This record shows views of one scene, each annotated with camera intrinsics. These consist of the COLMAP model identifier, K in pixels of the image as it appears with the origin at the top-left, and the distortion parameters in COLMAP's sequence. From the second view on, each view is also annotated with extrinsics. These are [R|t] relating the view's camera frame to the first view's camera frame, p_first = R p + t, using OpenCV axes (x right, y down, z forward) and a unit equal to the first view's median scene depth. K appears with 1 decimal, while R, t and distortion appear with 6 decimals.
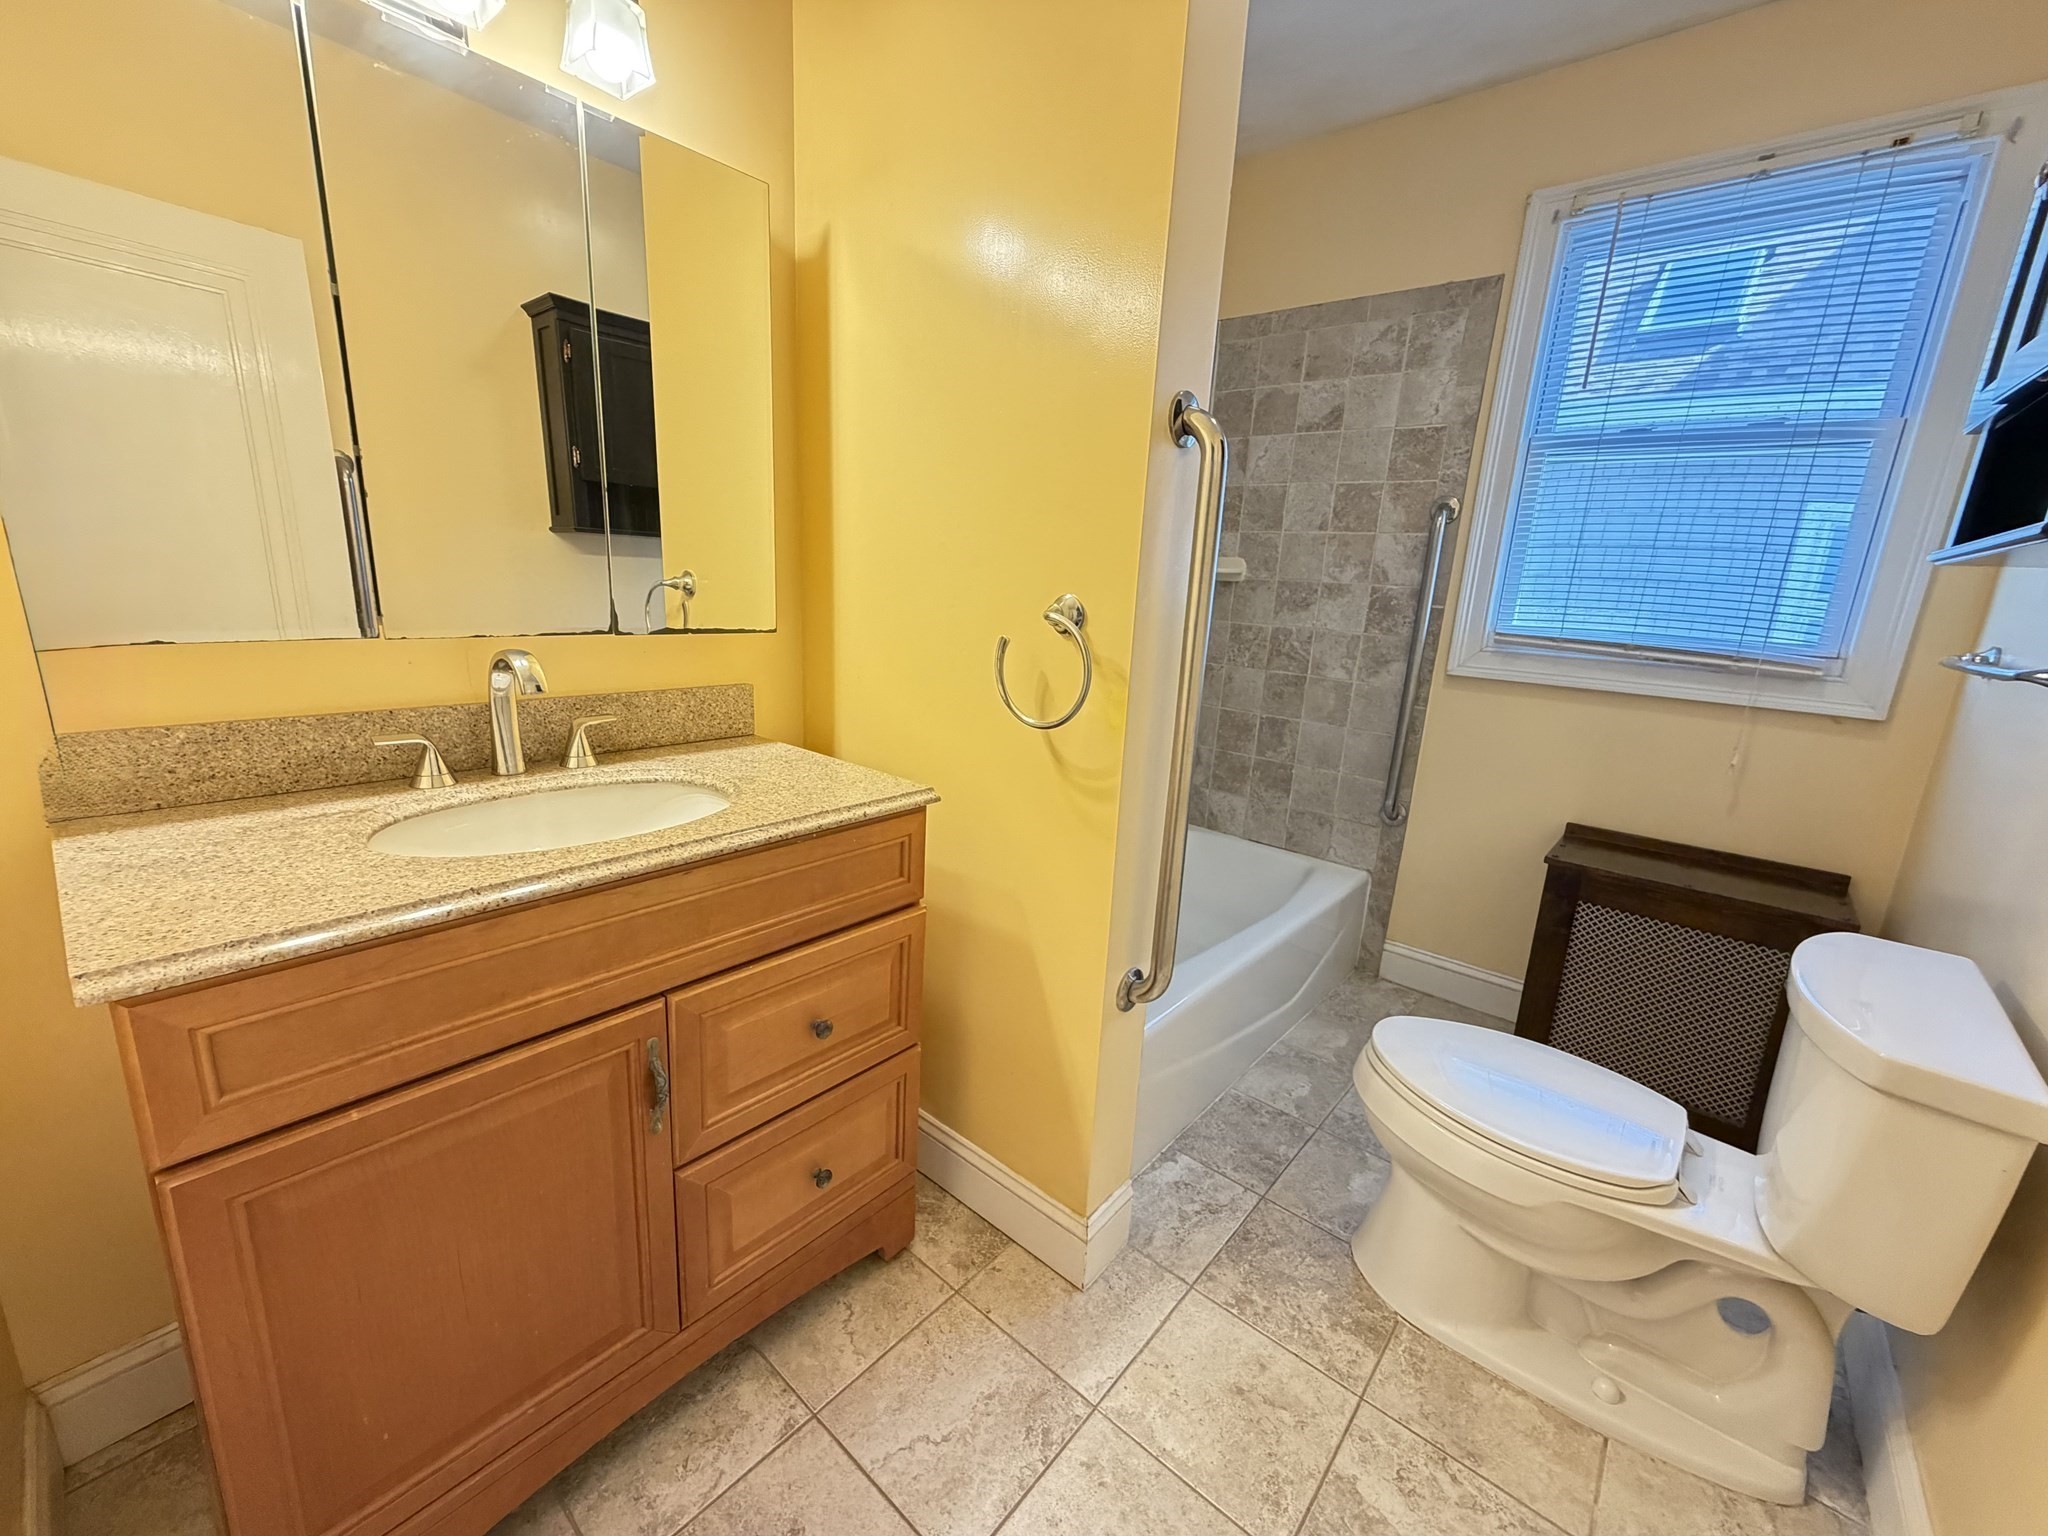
lens RADIAL K [[817.6, 0, 1018.8], [0, 817.6, 770.6], [0, 0, 1]] dist [-0.000724, -0.000065]
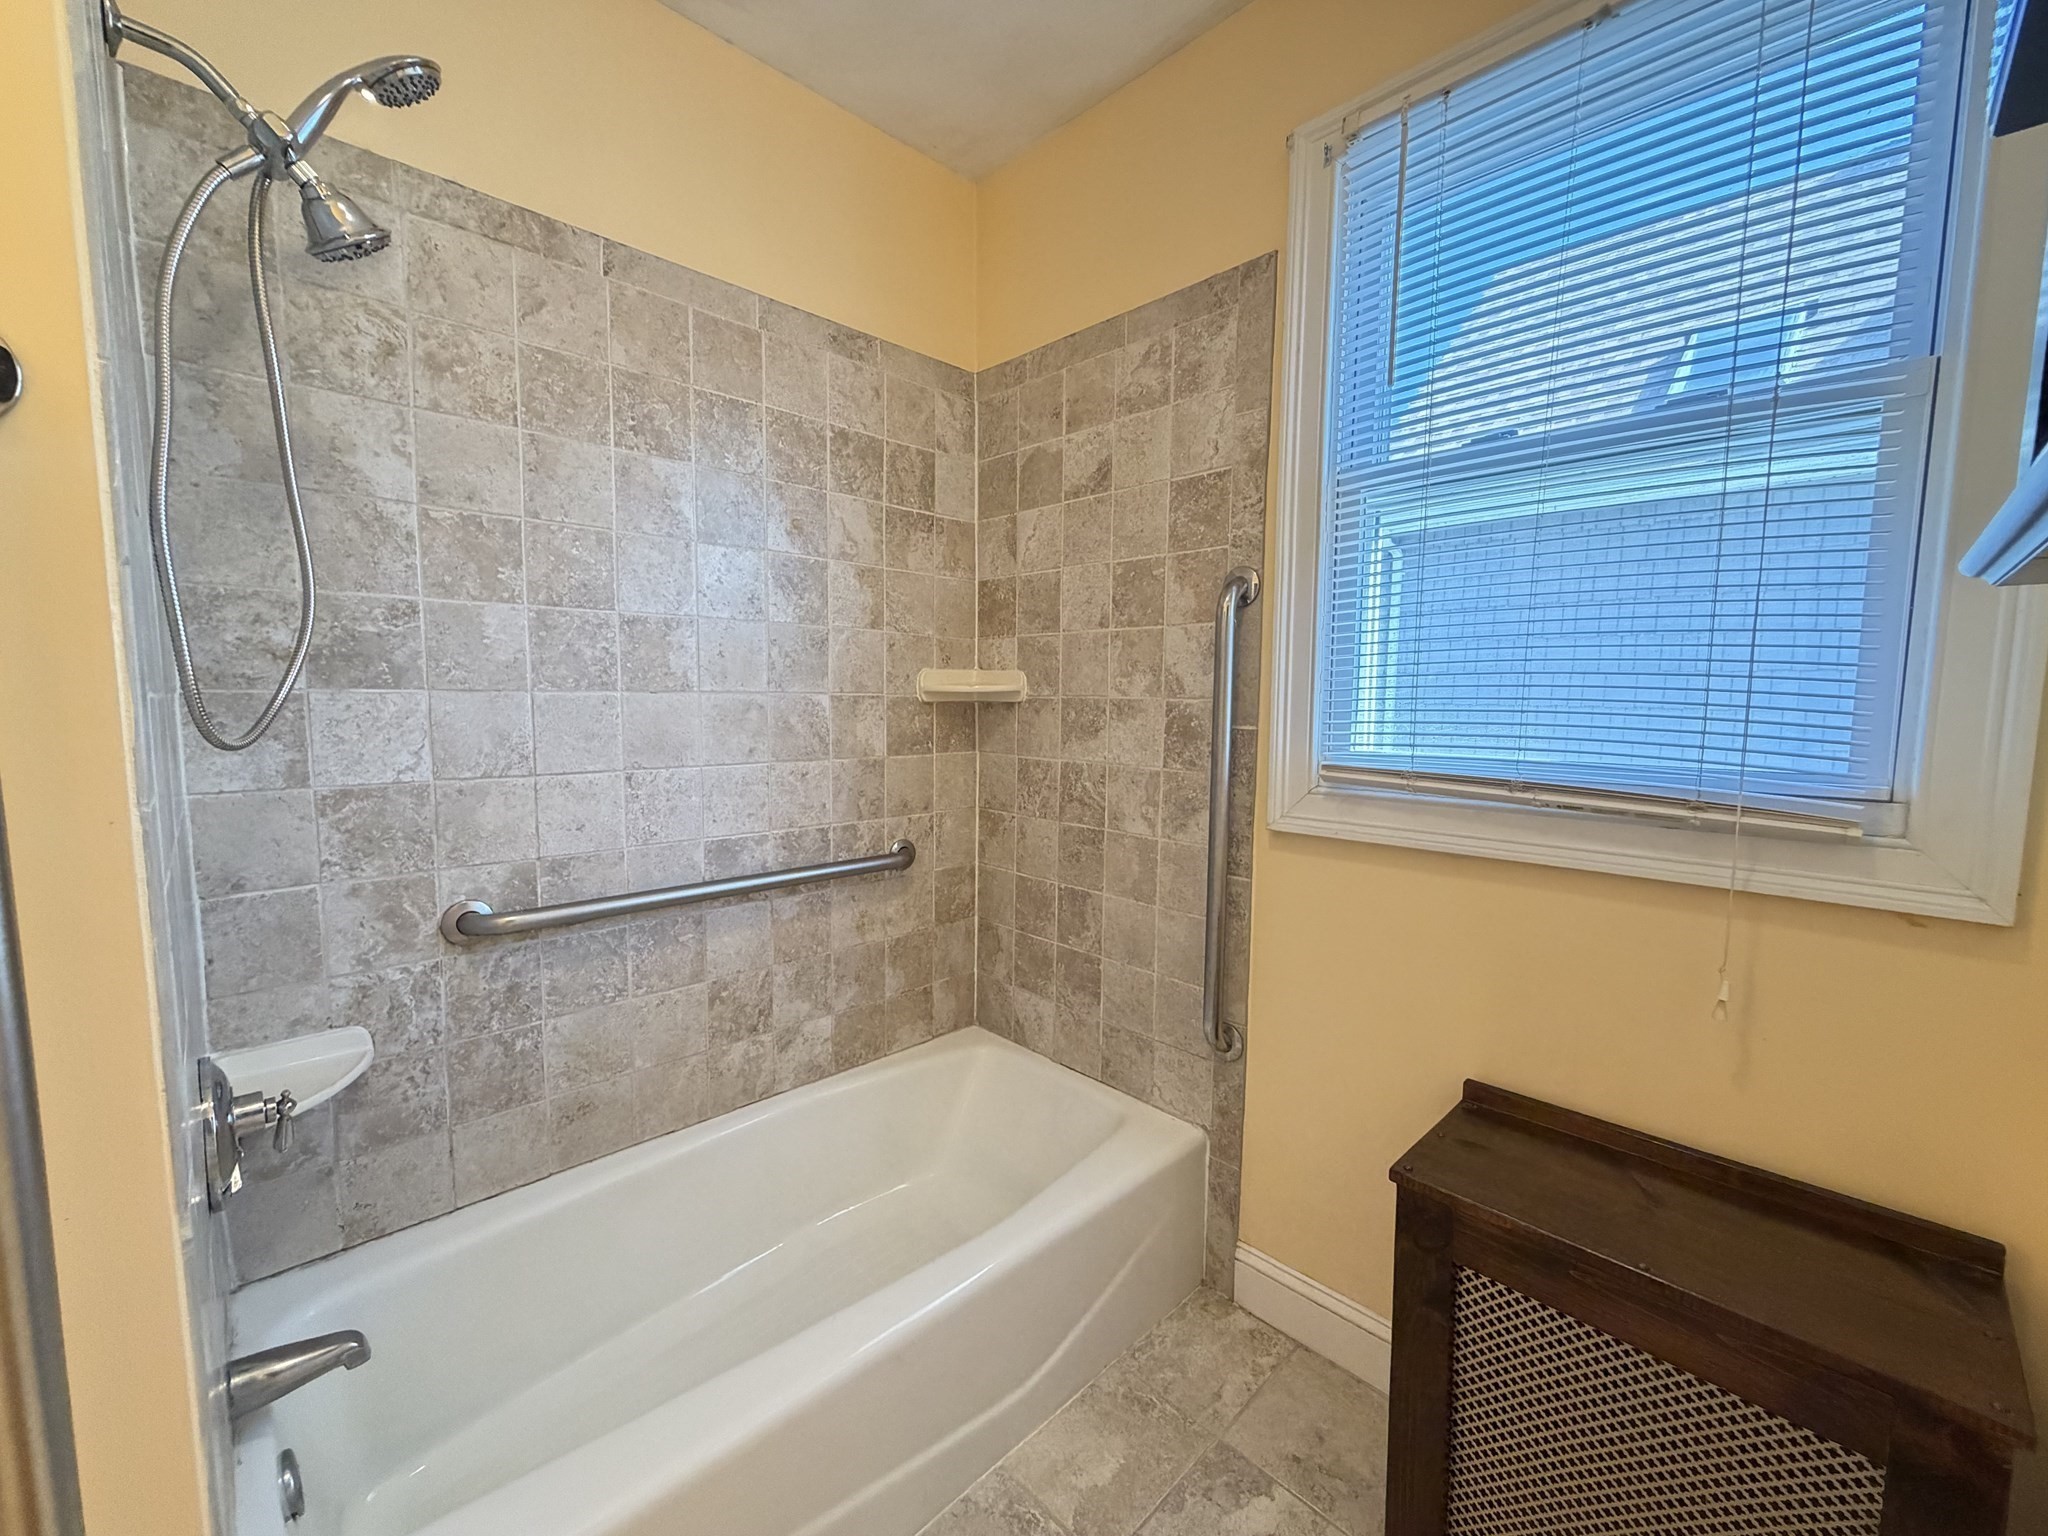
lens RADIAL K [[817.6, 0, 1018.8], [0, 817.6, 770.6], [0, 0, 1]] dist [-0.000724, -0.000065]
pose [[0.995550, -0.032711, -0.088371, 0.362616], [0.019023, 0.988272, -0.151513, -0.065285], [0.092291, 0.149158, 0.984497, 0.316053]]
